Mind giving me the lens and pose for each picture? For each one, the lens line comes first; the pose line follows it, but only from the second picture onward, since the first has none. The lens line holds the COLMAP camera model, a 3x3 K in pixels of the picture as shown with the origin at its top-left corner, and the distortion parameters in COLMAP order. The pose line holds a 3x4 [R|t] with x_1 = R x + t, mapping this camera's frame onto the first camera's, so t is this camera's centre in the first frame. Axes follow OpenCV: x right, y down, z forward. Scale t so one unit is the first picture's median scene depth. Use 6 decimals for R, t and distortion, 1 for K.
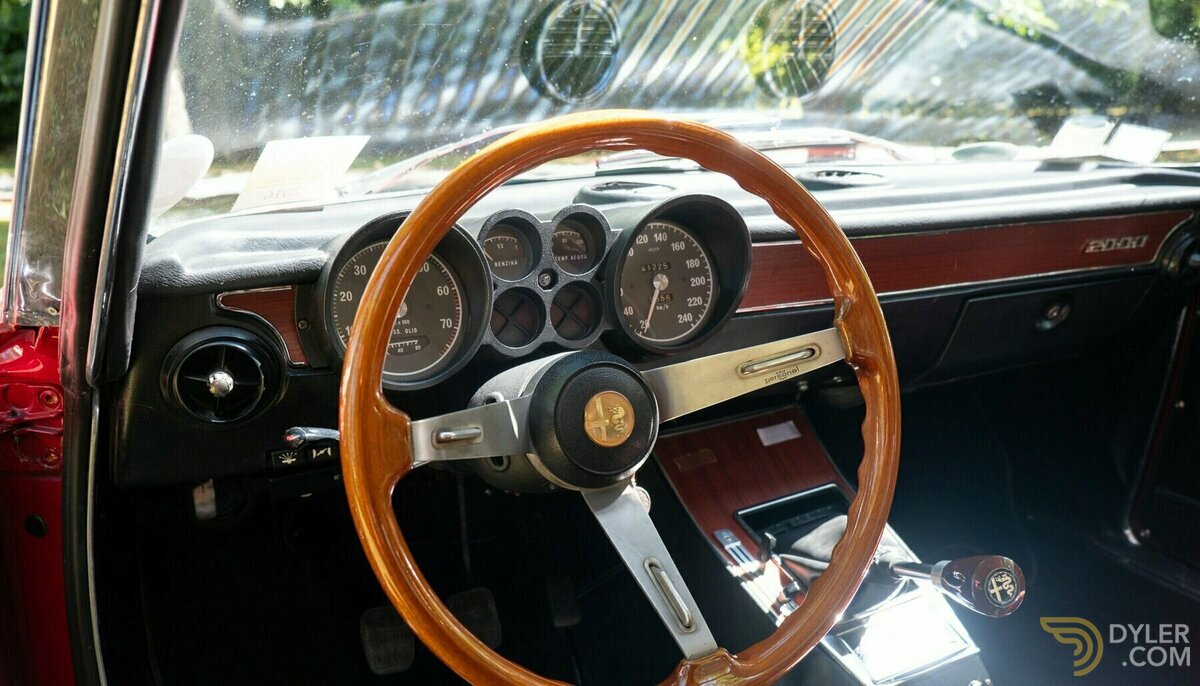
lens RADIAL K [[920.3, 0, 601.3], [0, 920.3, 340.5], [0, 0, 1]] dist [-0.042651, 0.001300]
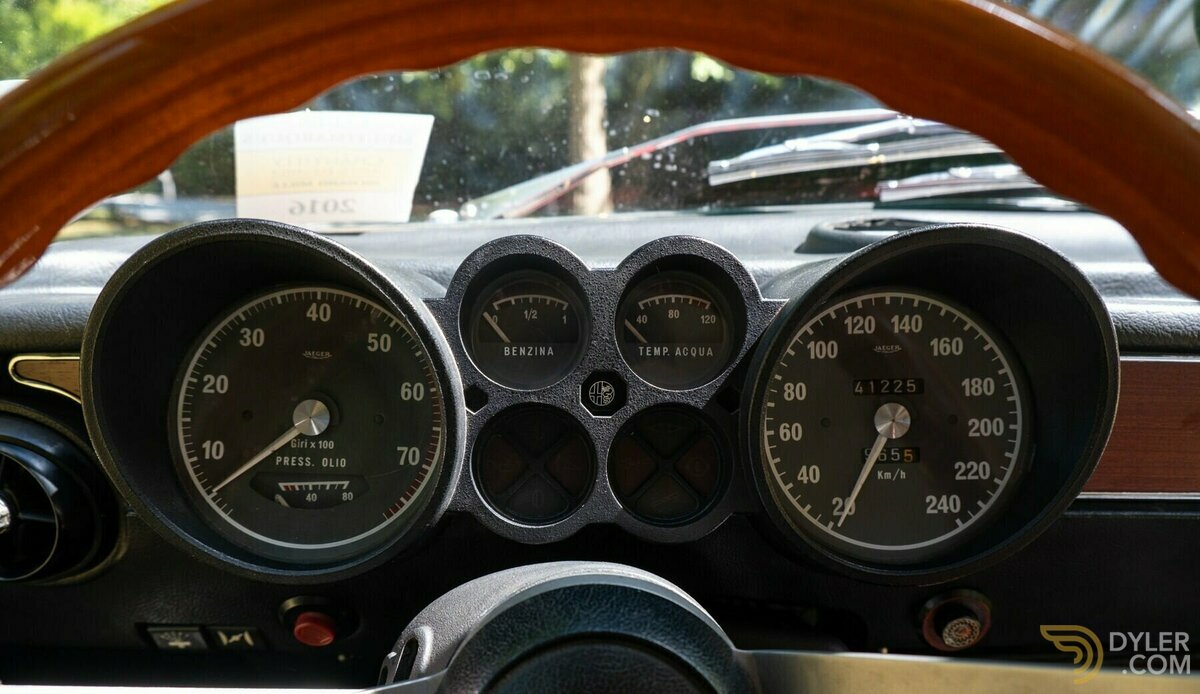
lens RADIAL K [[920.3, 0, 599.5], [0, 920.3, 353.8], [0, 0, 1]] dist [-0.042651, 0.001300]
pose [[0.902226, 0.100032, -0.419502, 0.130615], [-0.120662, 0.992430, -0.022859, -0.073688], [0.414040, 0.071242, 0.907467, 0.560086]]
